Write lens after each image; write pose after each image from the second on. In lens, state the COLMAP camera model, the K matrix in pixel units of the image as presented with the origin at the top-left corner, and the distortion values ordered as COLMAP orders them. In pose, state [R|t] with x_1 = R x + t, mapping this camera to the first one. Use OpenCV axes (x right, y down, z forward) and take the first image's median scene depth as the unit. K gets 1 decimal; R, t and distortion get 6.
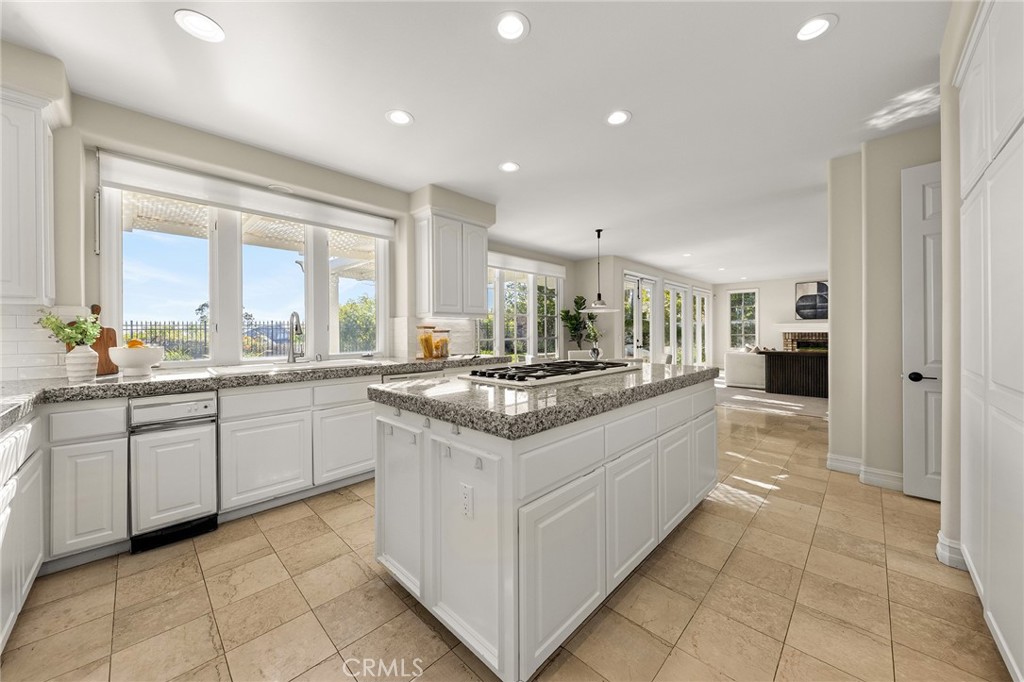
lens RADIAL K [[364.9, 0, 512.0], [0, 364.9, 341.0], [0, 0, 1]] dist [-0.001267, -0.000092]
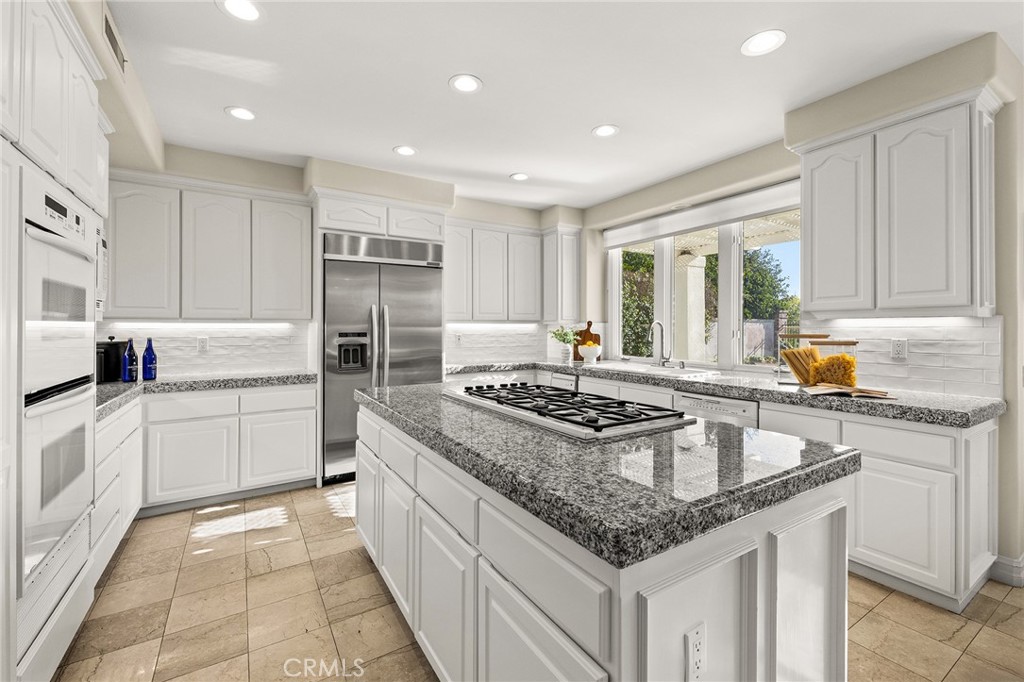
lens RADIAL K [[418.0, 0, 513.2], [0, 418.0, 328.0], [0, 0, 1]] dist [0.002586, 0.000313]
pose [[-0.220127, 0.000486, -0.975471, 0.422627], [-0.019265, 0.999803, 0.004845, -0.030800], [0.975281, 0.019859, -0.220075, 0.483191]]
